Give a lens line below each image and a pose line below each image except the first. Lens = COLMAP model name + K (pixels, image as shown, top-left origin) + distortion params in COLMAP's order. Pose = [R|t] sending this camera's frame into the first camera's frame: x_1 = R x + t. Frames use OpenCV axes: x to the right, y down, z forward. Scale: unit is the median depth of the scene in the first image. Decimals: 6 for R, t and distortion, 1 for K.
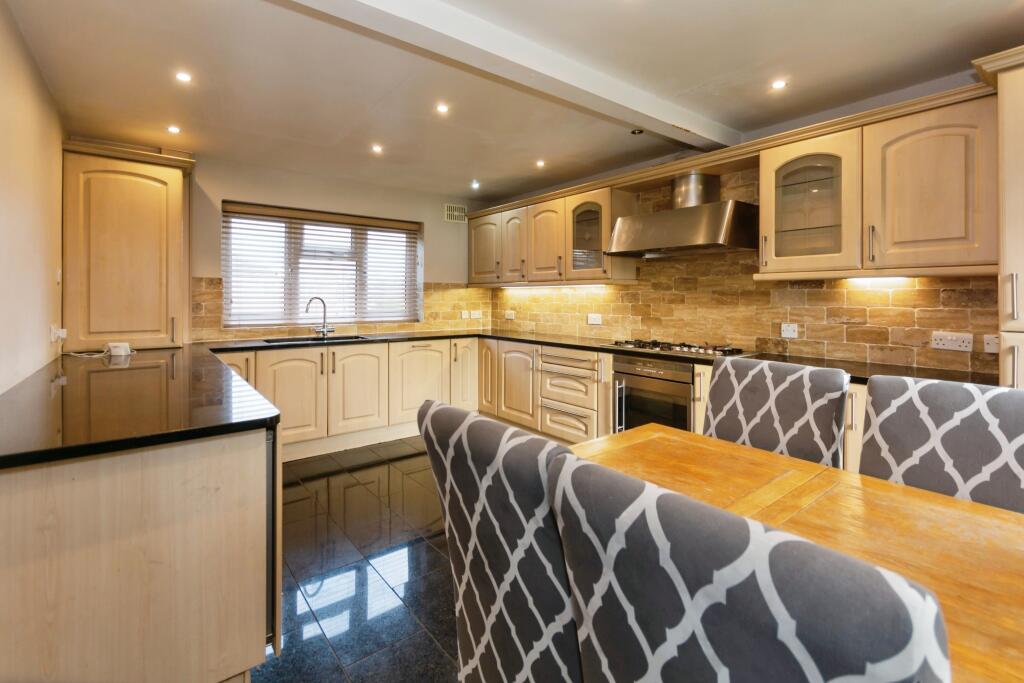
lens RADIAL K [[461.5, 0, 510.8], [0, 461.5, 295.8], [0, 0, 1]] dist [-0.000543, 0.000081]
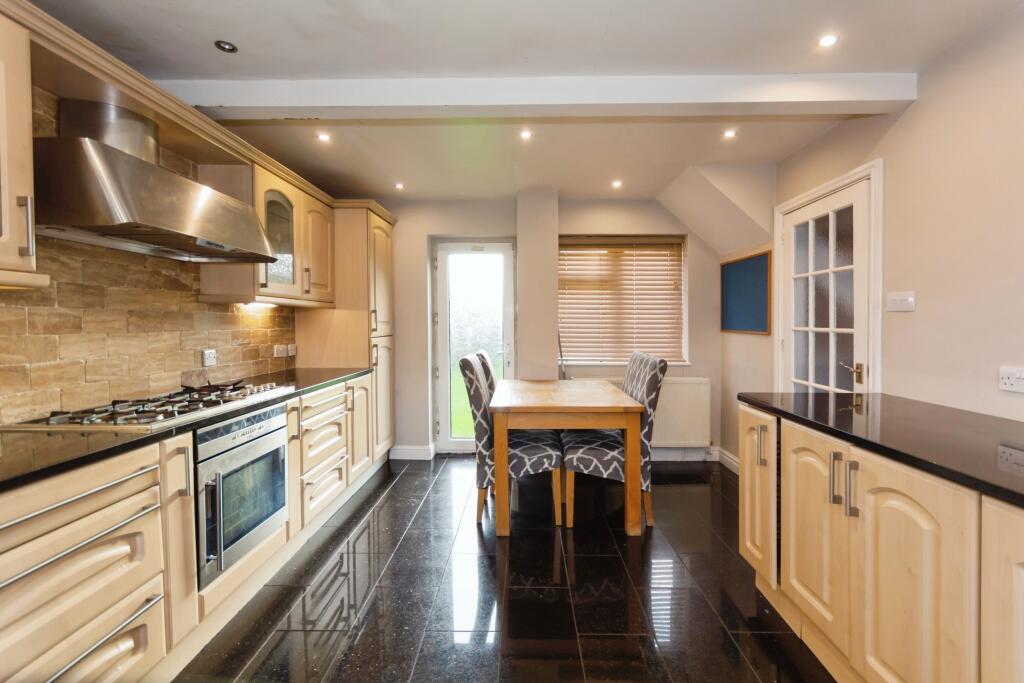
lens RADIAL K [[451.2, 0, 520.1], [0, 451.2, 346.1], [0, 0, 1]] dist [-0.000641, 0.000463]
pose [[-0.781589, -0.036313, 0.622736, -0.304796], [-0.004688, 0.998618, 0.052348, 0.002731], [-0.623776, 0.037995, -0.780679, 0.949398]]
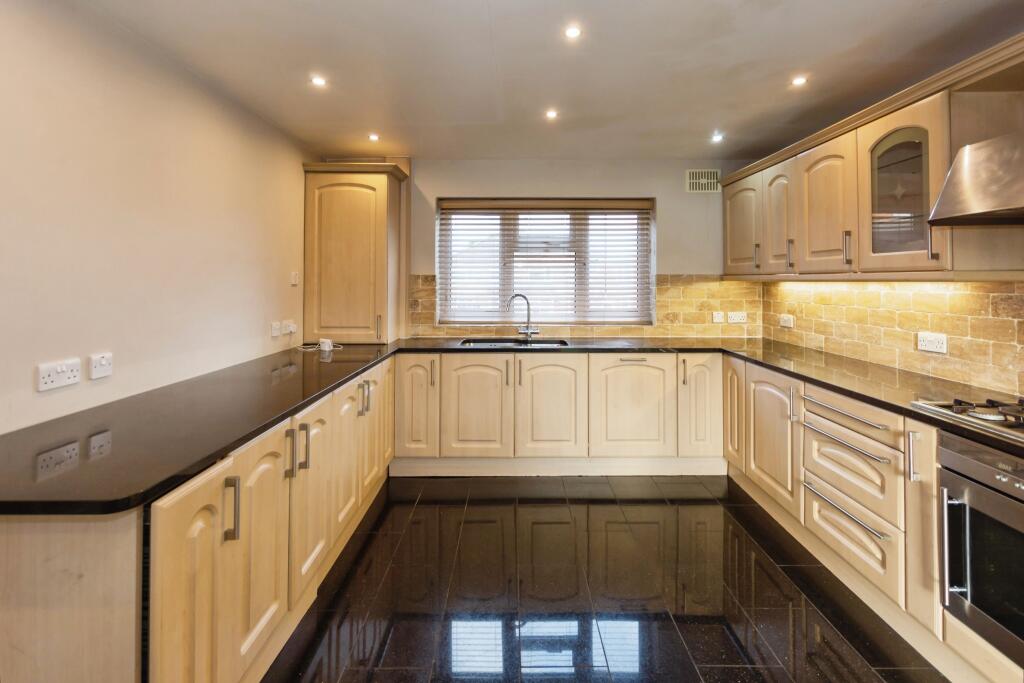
lens RADIAL K [[478.3, 0, 513.6], [0, 478.3, 272.4], [0, 0, 1]] dist [0.000029, 0.000619]
pose [[0.788432, -0.013415, -0.614976, 0.148024], [0.004484, 0.999861, -0.016062, -0.025899], [0.615106, 0.009906, 0.788382, 0.267688]]
